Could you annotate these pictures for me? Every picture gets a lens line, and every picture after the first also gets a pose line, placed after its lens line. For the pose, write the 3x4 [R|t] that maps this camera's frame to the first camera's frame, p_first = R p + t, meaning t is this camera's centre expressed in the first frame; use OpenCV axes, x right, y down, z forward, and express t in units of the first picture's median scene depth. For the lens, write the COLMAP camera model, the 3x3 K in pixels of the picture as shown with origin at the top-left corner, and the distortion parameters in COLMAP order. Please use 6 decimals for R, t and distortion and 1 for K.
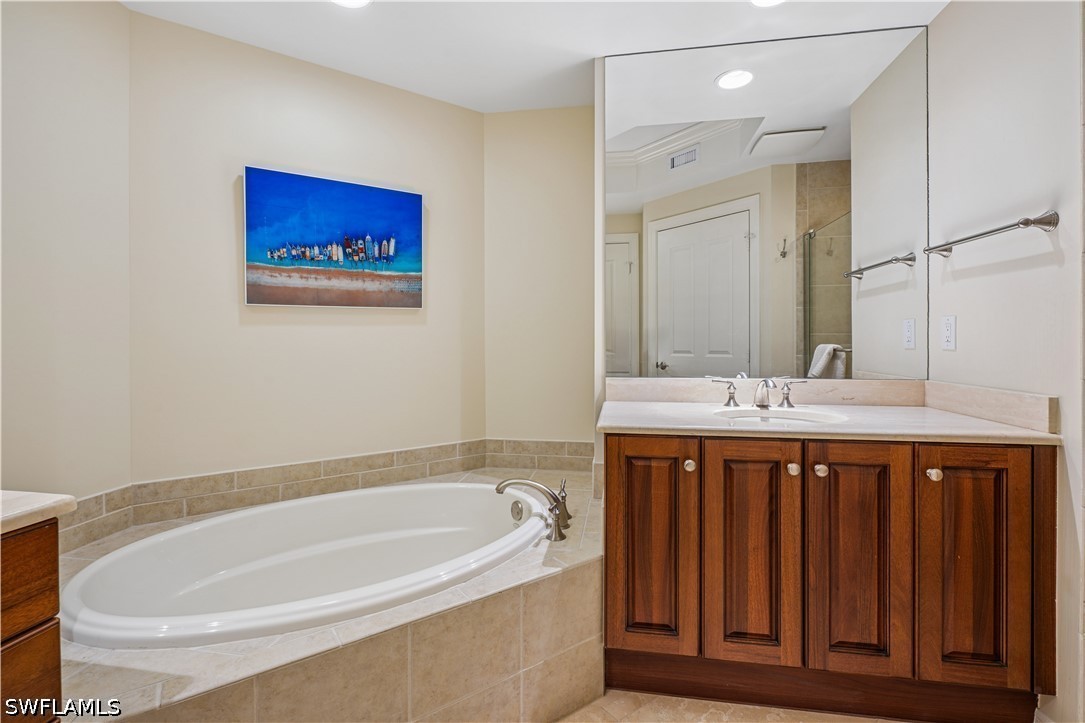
lens RADIAL K [[499.2, 0, 542.4], [0, 499.2, 346.0], [0, 0, 1]] dist [-0.000923, 0.000343]
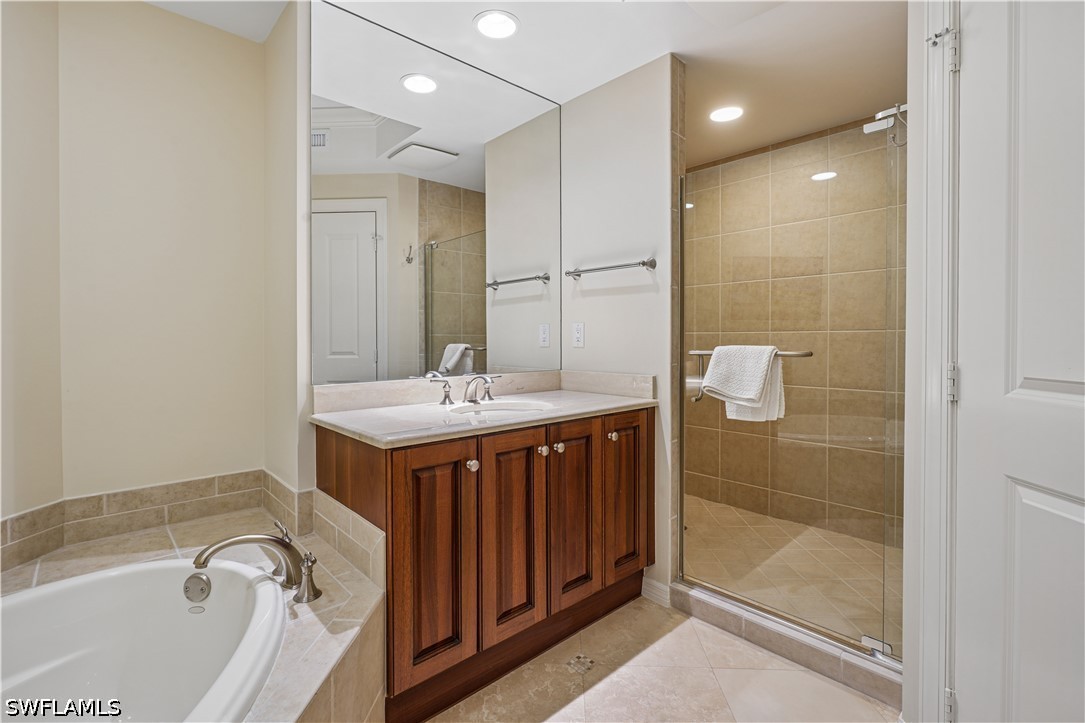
lens RADIAL K [[494.5, 0, 538.1], [0, 494.5, 348.6], [0, 0, 1]] dist [-0.002966, -0.000080]
pose [[0.621963, -0.012813, 0.782942, -0.358603], [0.009838, 0.999915, 0.008549, -0.001451], [-0.782985, 0.002385, 0.622036, 0.259295]]
